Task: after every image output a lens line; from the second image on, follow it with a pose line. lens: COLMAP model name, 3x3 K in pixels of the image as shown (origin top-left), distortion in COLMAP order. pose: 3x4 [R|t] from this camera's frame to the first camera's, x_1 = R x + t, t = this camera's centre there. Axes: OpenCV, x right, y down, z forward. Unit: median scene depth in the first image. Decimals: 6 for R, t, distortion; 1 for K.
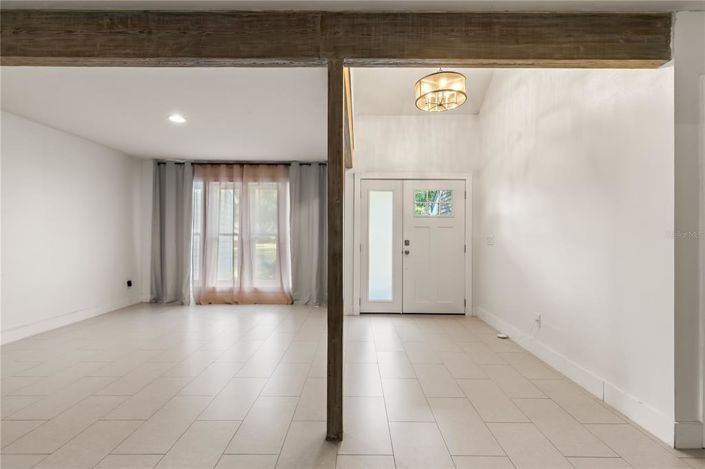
lens RADIAL K [[314.0, 0, 356.7], [0, 314.0, 233.9], [0, 0, 1]] dist [0.000300, 0.000344]
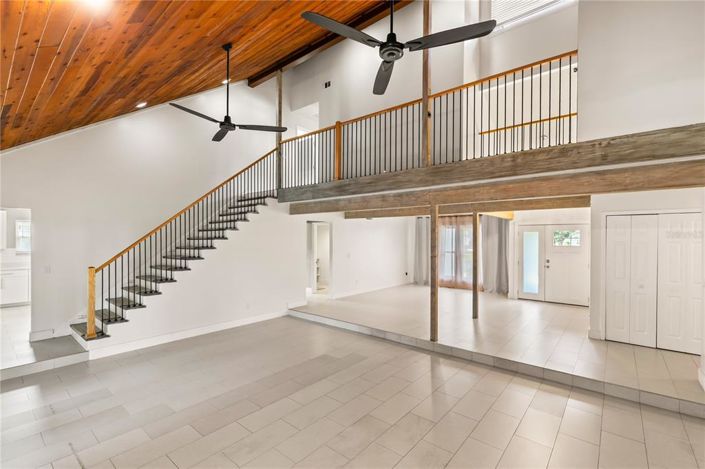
lens RADIAL K [[314.0, 0, 353.9], [0, 314.0, 238.0], [0, 0, 1]] dist [0.000300, 0.000344]
pose [[0.766410, -0.002340, -0.642348, 0.396692], [0.002926, 0.999996, -0.000151, -0.090220], [0.642345, -0.001764, 0.766413, -0.892496]]
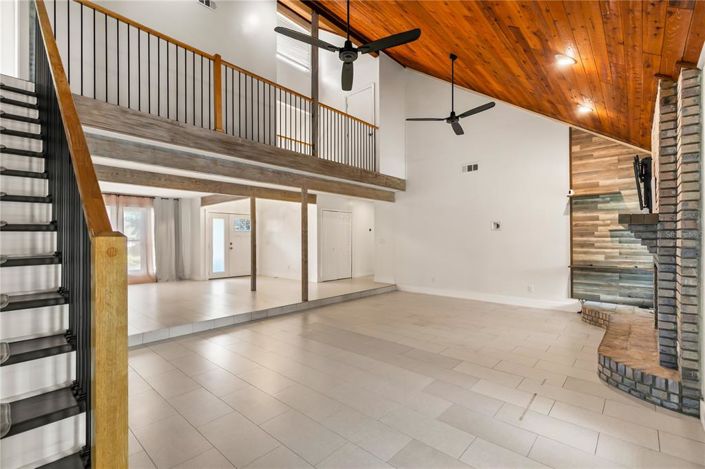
lens RADIAL K [[314.0, 0, 359.1], [0, 314.0, 237.3], [0, 0, 1]] dist [0.000300, 0.000344]
pose [[0.664013, -0.002401, 0.747717, -0.742480], [0.002472, 0.999996, 0.001015, -0.012139], [-0.747717, 0.001174, 0.664016, -0.919673]]
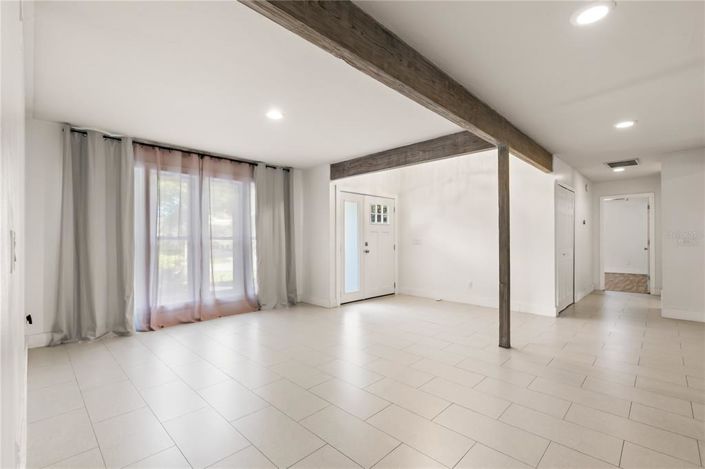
lens RADIAL K [[314.0, 0, 358.4], [0, 314.0, 235.5], [0, 0, 1]] dist [0.000300, 0.000344]
pose [[0.697611, 0.001056, 0.716476, -0.686894], [-0.001565, 0.999999, 0.000050, -0.006045], [-0.716475, -0.001156, 0.697612, 0.110282]]
